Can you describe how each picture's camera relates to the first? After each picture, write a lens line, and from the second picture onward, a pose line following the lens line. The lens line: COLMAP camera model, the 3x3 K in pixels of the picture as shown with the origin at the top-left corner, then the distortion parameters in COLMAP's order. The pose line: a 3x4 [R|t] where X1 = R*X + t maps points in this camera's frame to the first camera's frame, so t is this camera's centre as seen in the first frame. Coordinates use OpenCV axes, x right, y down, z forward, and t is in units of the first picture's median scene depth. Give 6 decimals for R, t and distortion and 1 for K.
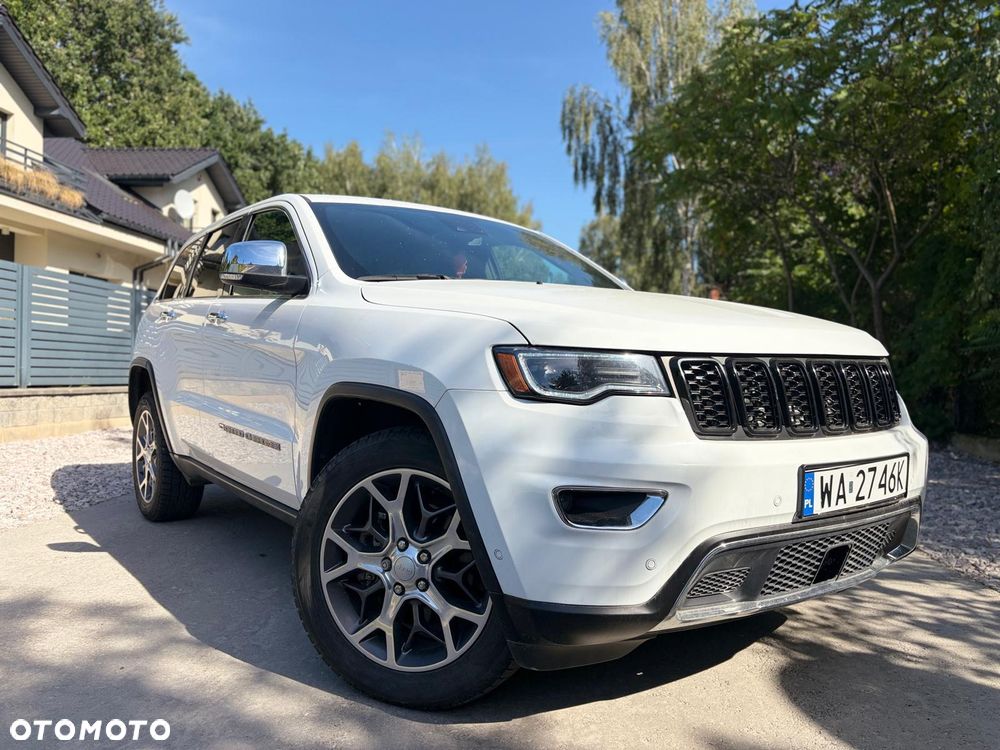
lens RADIAL K [[787.7, 0, 506.0], [0, 787.7, 378.0], [0, 0, 1]] dist [0.006054, 0.008536]
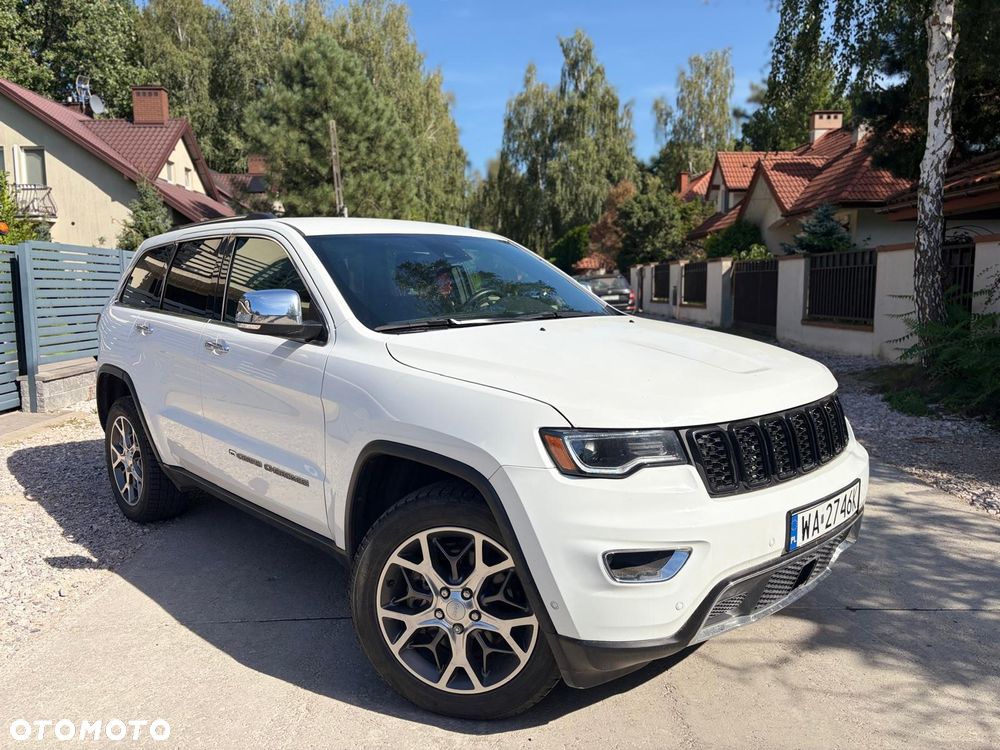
lens RADIAL K [[787.7, 0, 506.0], [0, 787.7, 378.0], [0, 0, 1]] dist [0.006054, 0.008536]
pose [[0.991716, -0.045331, 0.120186, -0.183511], [0.032593, 0.993841, 0.105909, -0.216560], [-0.124247, -0.101115, 0.987086, -0.130617]]
